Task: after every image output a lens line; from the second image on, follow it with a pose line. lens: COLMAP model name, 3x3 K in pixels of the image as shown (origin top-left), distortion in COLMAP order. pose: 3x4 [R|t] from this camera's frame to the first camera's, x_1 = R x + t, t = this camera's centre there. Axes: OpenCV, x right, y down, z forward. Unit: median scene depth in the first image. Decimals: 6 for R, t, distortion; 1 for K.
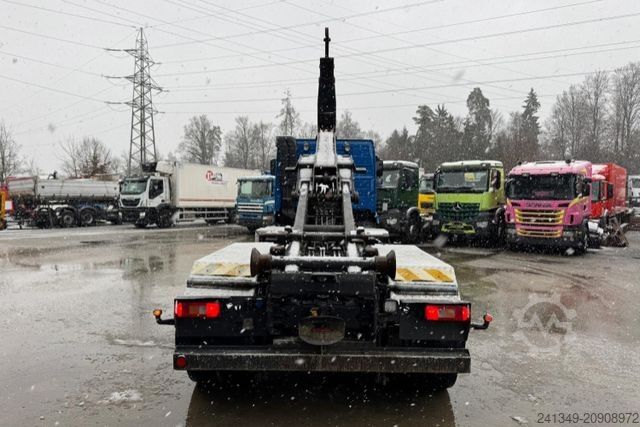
lens RADIAL K [[444.7, 0, 317.1], [0, 444.7, 213.2], [0, 0, 1]] dist [0.039381, -0.034915]
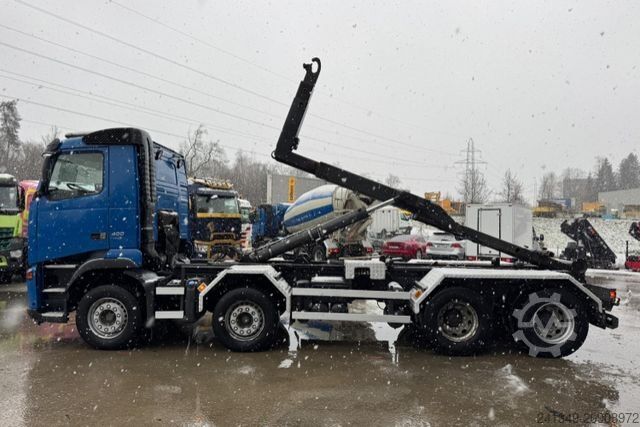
lens RADIAL K [[444.7, 0, 331.5], [0, 444.7, 221.3], [0, 0, 1]] dist [0.039381, -0.034915]
pose [[-0.031364, -0.002709, 0.999504, -0.108061], [0.026109, 0.999653, 0.003528, -0.005035], [-0.999167, 0.026206, -0.031283, 0.107413]]
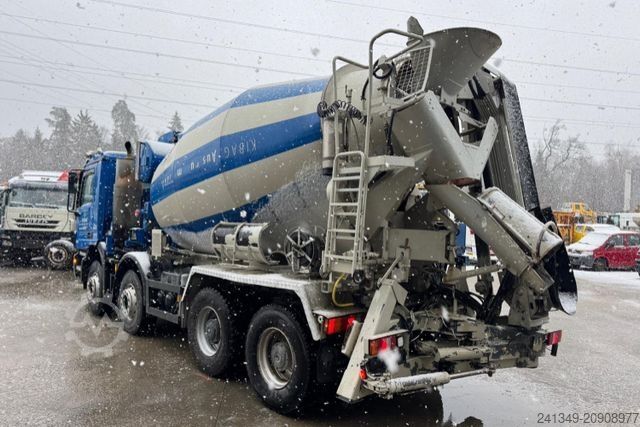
lens RADIAL K [[444.7, 0, 321.5], [0, 444.7, 212.9], [0, 0, 1]] dist [0.039381, -0.034915]
pose [[0.695998, 0.024614, 0.717622, -0.059727], [0.000031, 0.999411, -0.034309, -0.003382], [-0.718044, 0.023901, 0.695587, 0.028926]]
